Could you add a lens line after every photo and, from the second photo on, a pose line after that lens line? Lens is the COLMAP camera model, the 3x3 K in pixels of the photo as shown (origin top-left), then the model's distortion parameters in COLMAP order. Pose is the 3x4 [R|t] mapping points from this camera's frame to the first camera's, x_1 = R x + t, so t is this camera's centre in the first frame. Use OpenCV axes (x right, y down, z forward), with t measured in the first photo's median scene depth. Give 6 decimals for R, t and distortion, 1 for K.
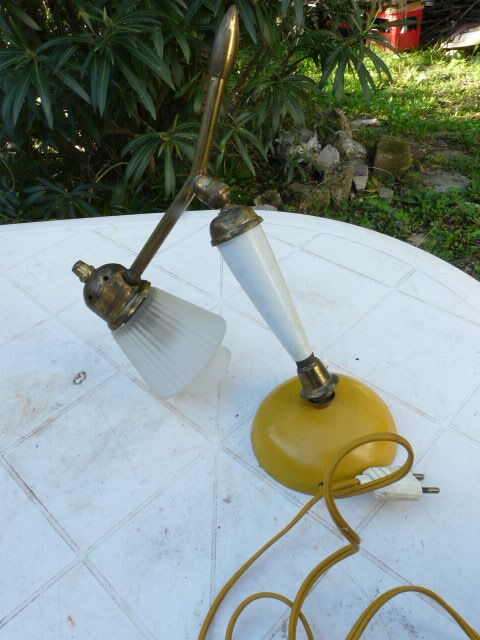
lens RADIAL K [[534.1, 0, 240.0], [0, 534.1, 320.0], [0, 0, 1]] dist [-0.085583, 0.089314]
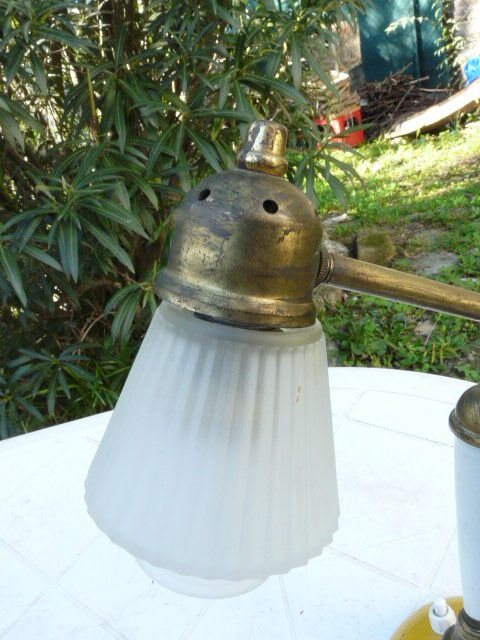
lens RADIAL K [[528.8, 0, 240.0], [0, 528.8, 320.0], [0, 0, 1]] dist [-0.070899, 0.003968]
pose [[0.978515, -0.204692, 0.024667, -0.010086], [0.205577, 0.959586, -0.192177, -0.051299], [0.015667, 0.193119, 0.981050, 0.065024]]
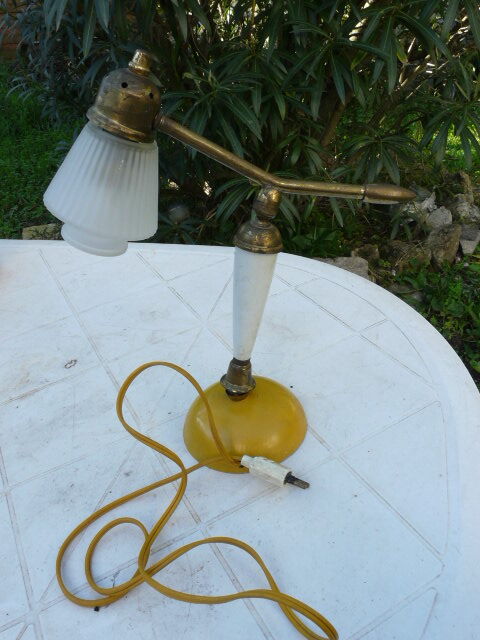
lens RADIAL K [[534.1, 0, 240.0], [0, 534.1, 320.0], [0, 0, 1]] dist [-0.085583, 0.089314]
pose [[0.957964, 0.140803, -0.249959, 0.093842], [-0.162201, 0.984476, -0.067074, 0.007232], [0.236635, 0.104798, 0.965930, -0.026438]]
